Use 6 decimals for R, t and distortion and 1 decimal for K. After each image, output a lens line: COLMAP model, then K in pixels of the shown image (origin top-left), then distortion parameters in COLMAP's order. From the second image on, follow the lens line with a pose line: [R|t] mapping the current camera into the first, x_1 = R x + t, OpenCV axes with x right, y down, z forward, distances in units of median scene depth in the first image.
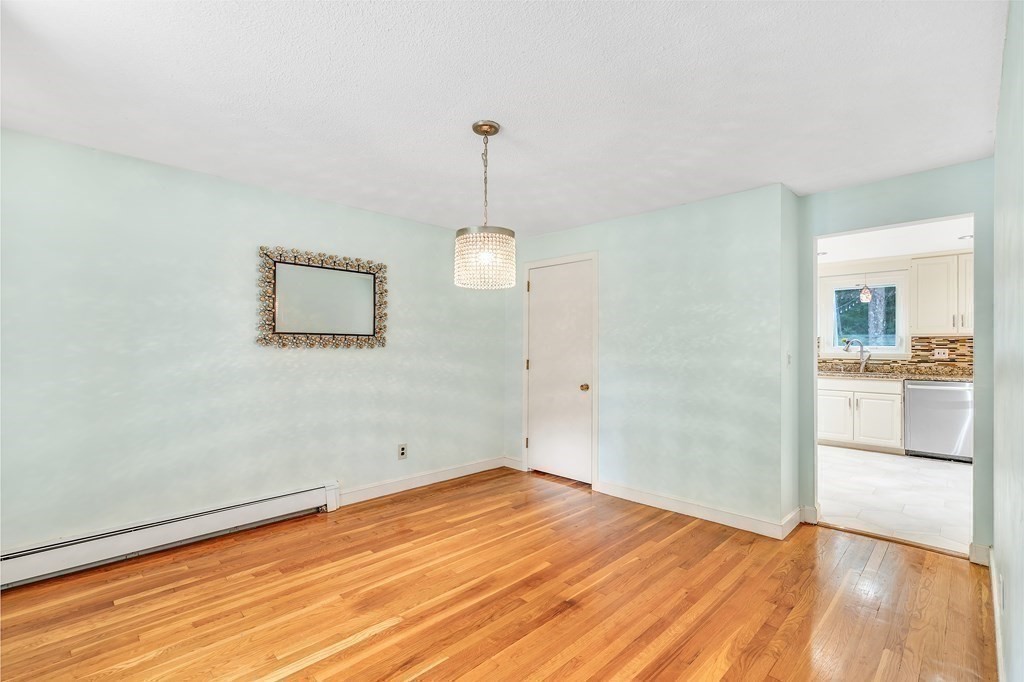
lens RADIAL K [[462.0, 0, 512.8], [0, 462.0, 347.6], [0, 0, 1]] dist [-0.002961, 0.000104]
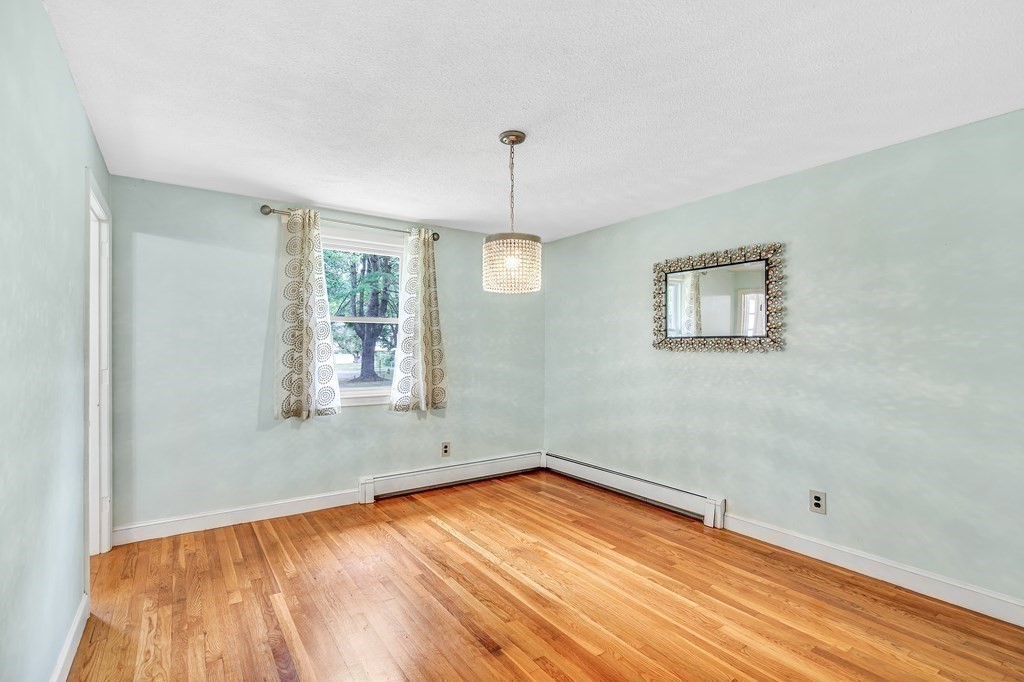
lens RADIAL K [[469.0, 0, 483.4], [0, 469.0, 344.3], [0, 0, 1]] dist [-0.002167, 0.000032]
pose [[-0.202441, -0.010617, -0.979237, 0.693264], [-0.005343, 0.999938, -0.009737, -0.002867], [0.979280, 0.003261, -0.202485, 0.813409]]
